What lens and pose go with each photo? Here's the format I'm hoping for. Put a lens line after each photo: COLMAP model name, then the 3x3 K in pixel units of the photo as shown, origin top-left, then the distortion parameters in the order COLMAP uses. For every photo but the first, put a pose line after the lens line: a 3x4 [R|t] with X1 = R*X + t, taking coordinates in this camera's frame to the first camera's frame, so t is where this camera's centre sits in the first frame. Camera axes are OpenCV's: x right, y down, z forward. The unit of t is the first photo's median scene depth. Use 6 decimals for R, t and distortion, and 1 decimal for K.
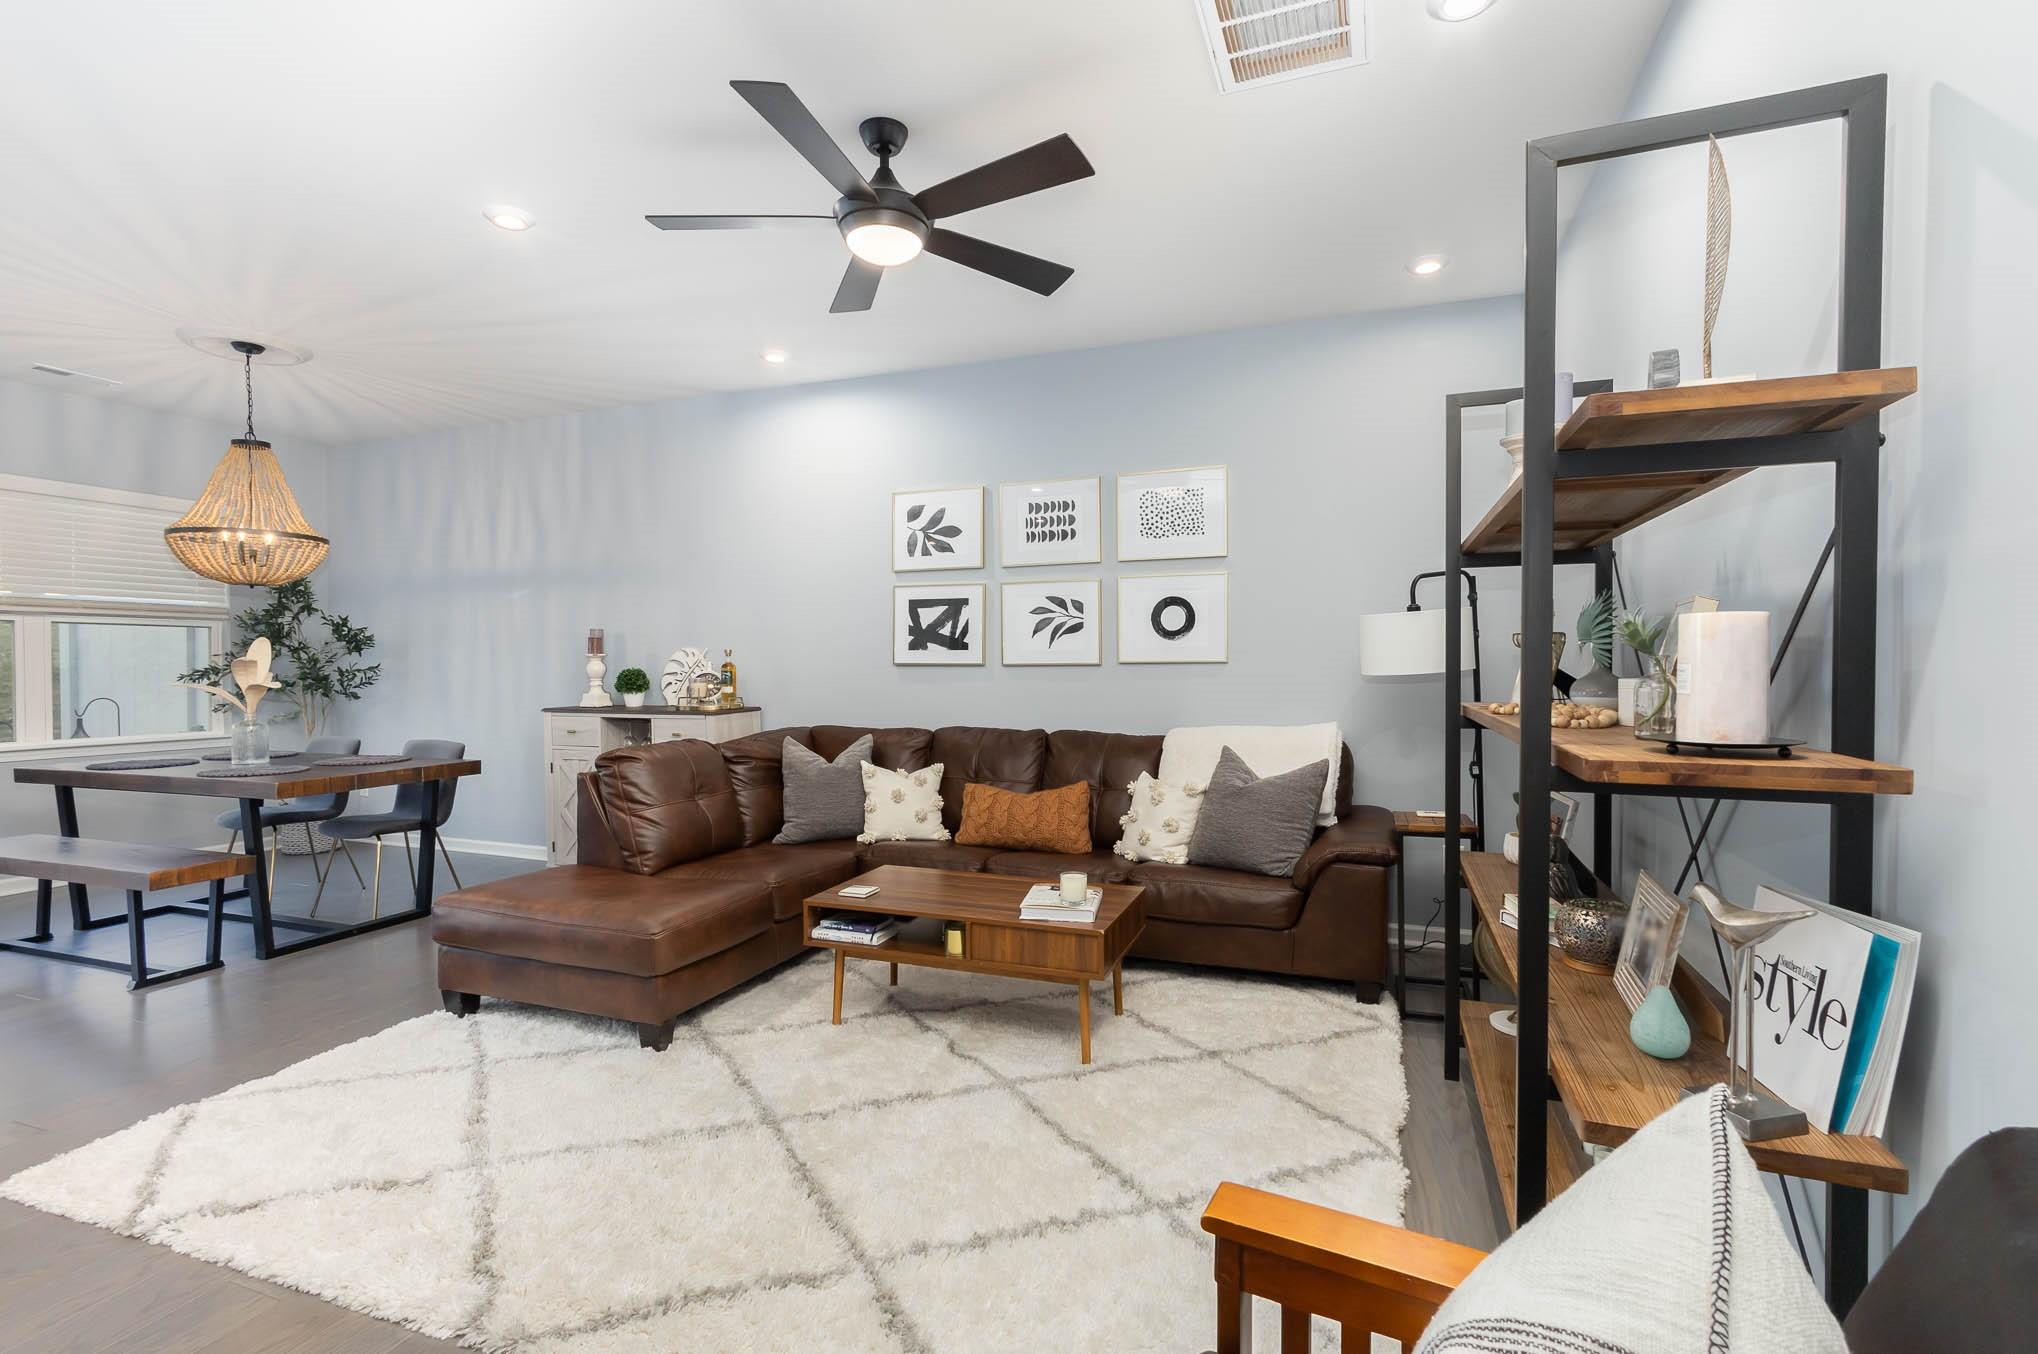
lens RADIAL K [[918.8, 0, 1014.0], [0, 918.8, 677.8], [0, 0, 1]] dist [-0.013961, 0.005381]
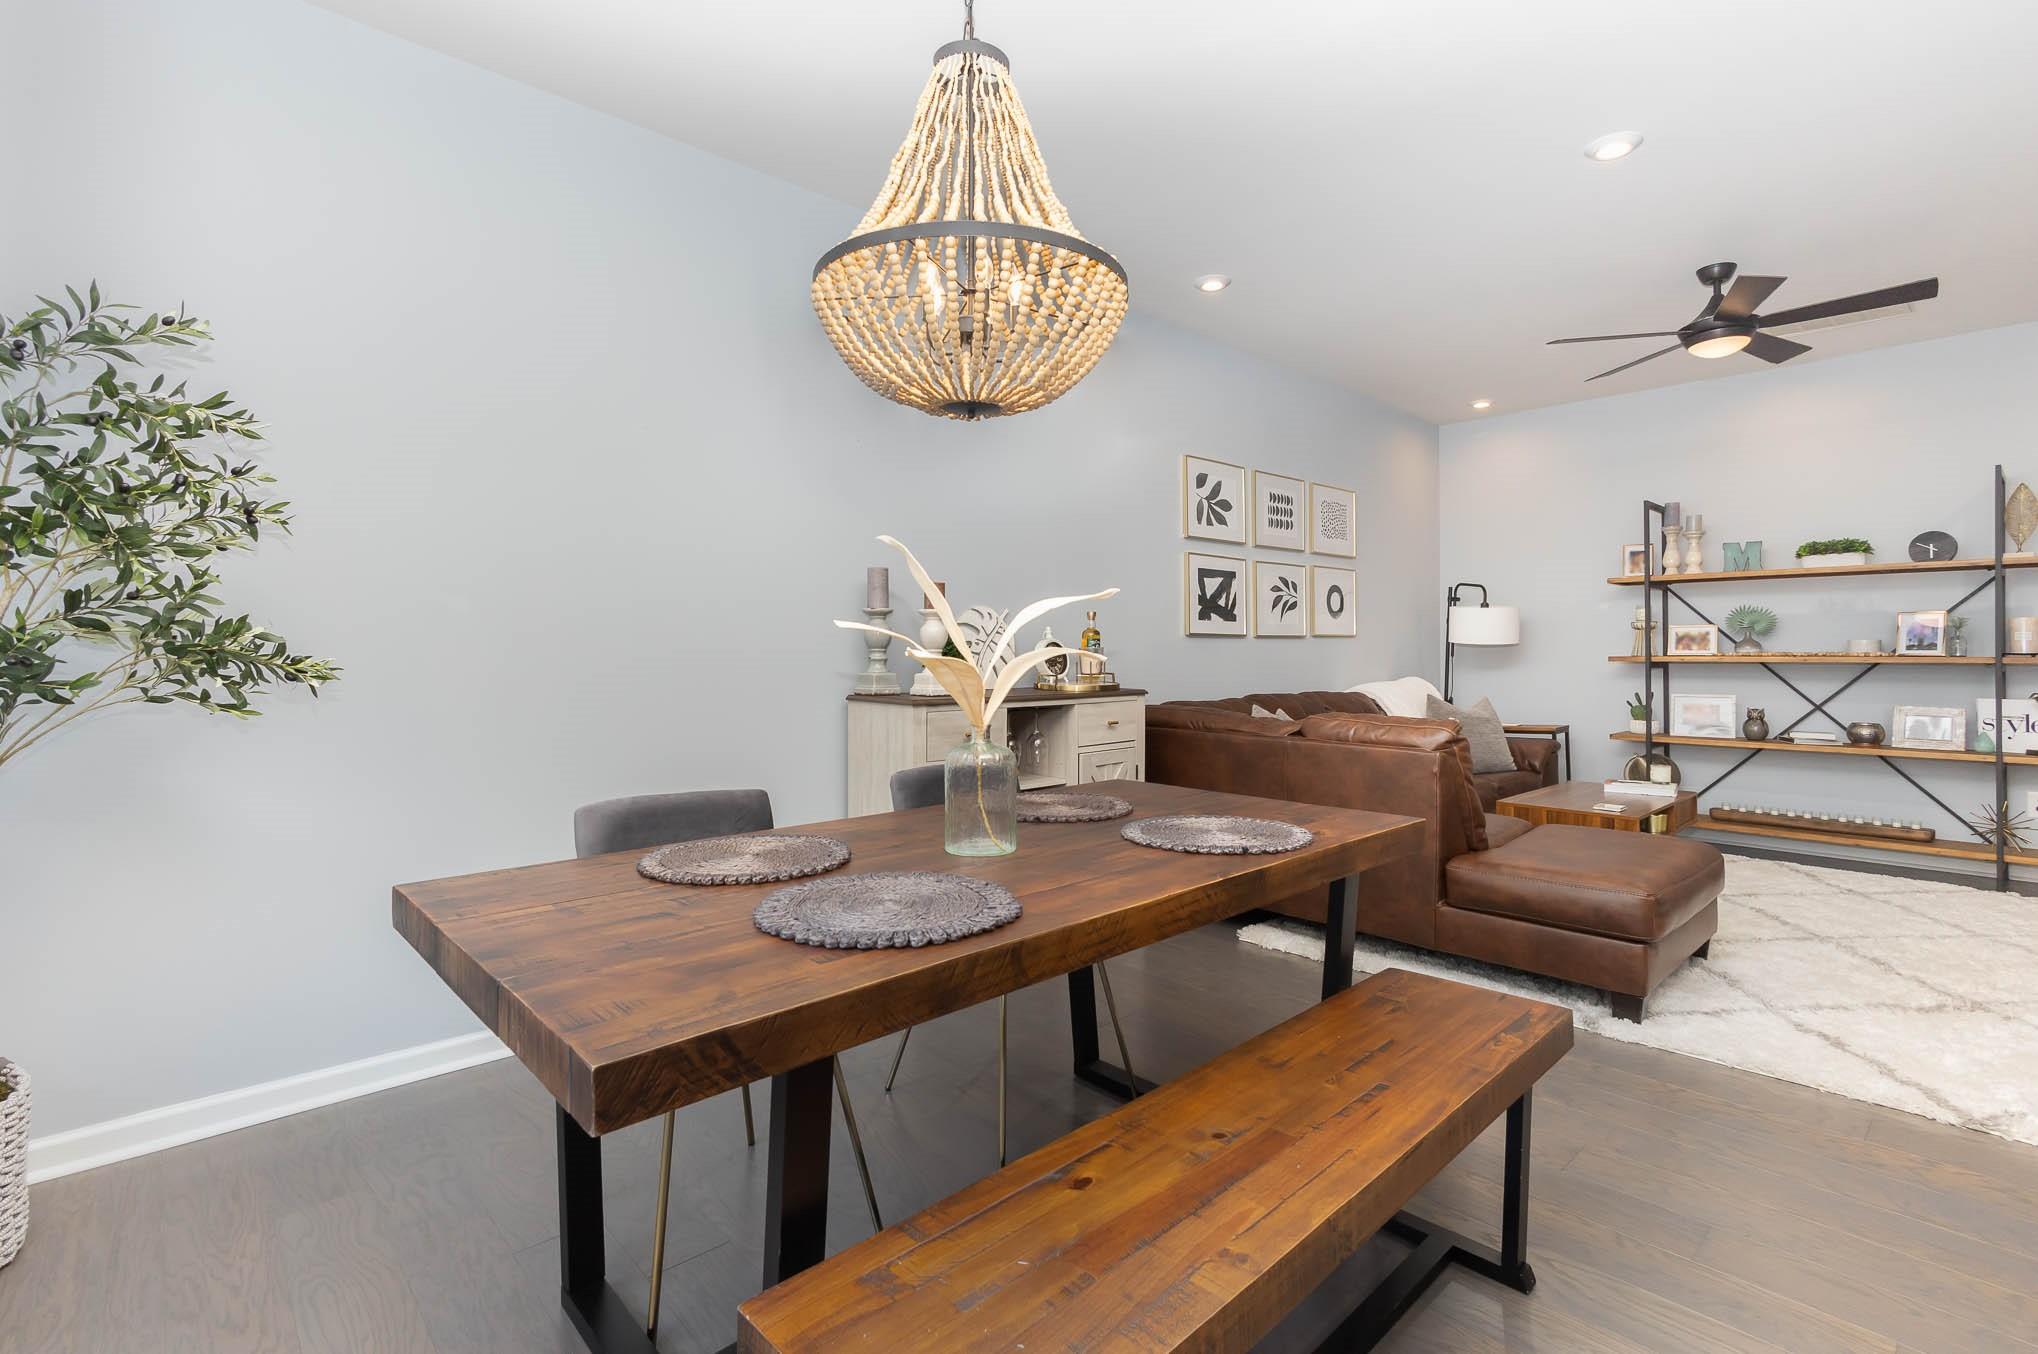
lens RADIAL K [[918.8, 0, 1015.6], [0, 918.8, 647.1], [0, 0, 1]] dist [-0.013961, 0.005381]
pose [[0.451422, 0.001301, 0.892309, -1.143028], [0.011111, 0.999913, -0.007079, 0.003746], [-0.892241, 0.013110, 0.451369, 0.786097]]
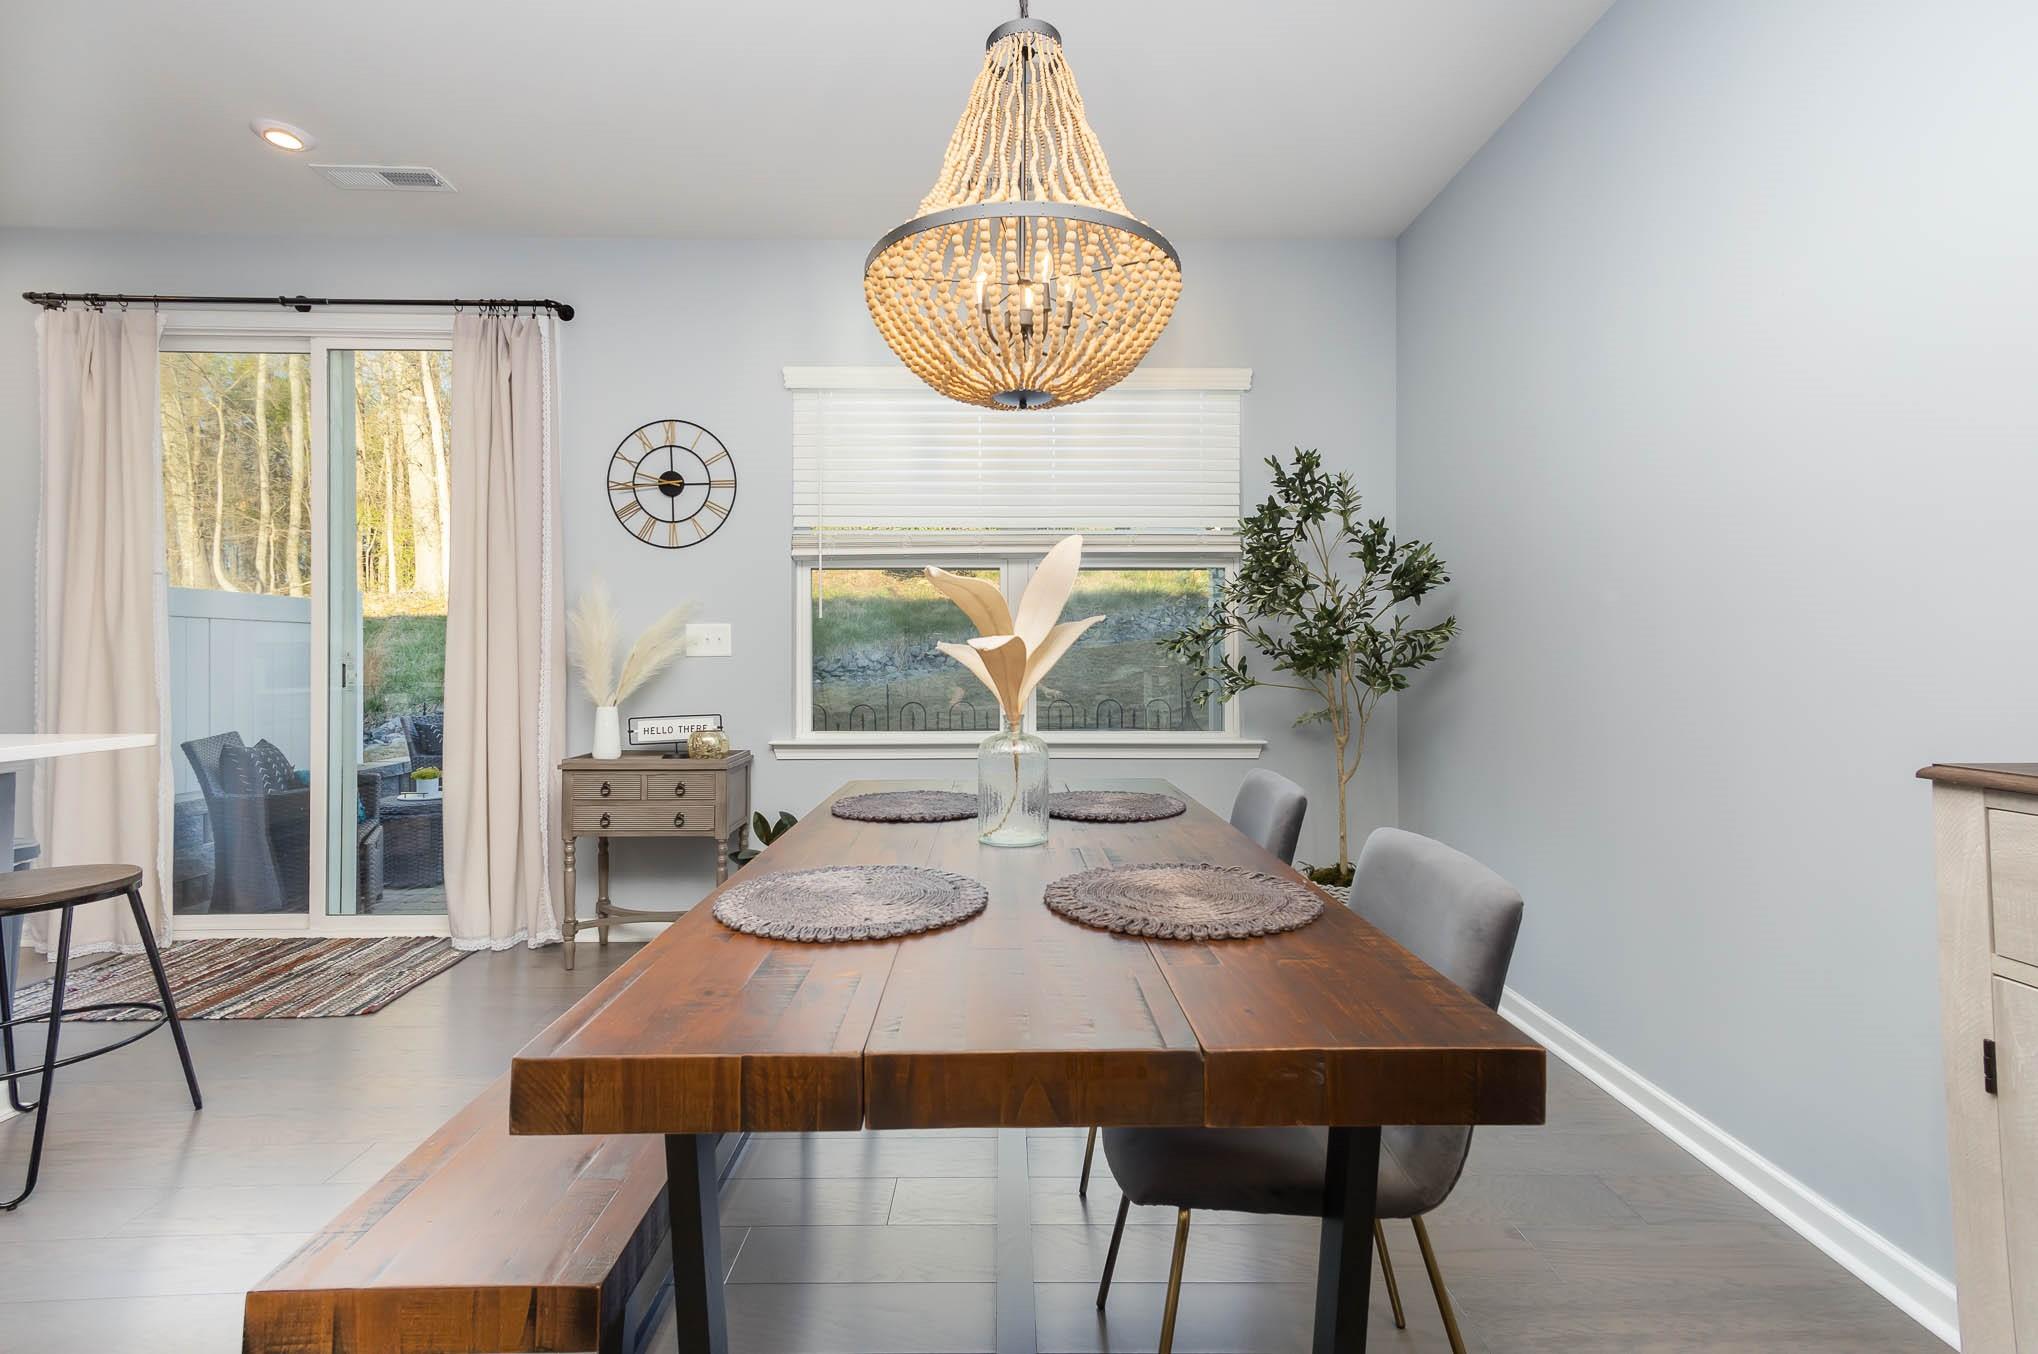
lens RADIAL K [[897.1, 0, 1021.3], [0, 897.1, 658.7], [0, 0, 1]] dist [0.016284, 0.000940]
pose [[0.357956, 0.003231, -0.933733, -0.467097], [-0.013055, 0.999914, -0.001545, 0.013887], [0.933647, 0.012743, 0.357967, 0.867885]]
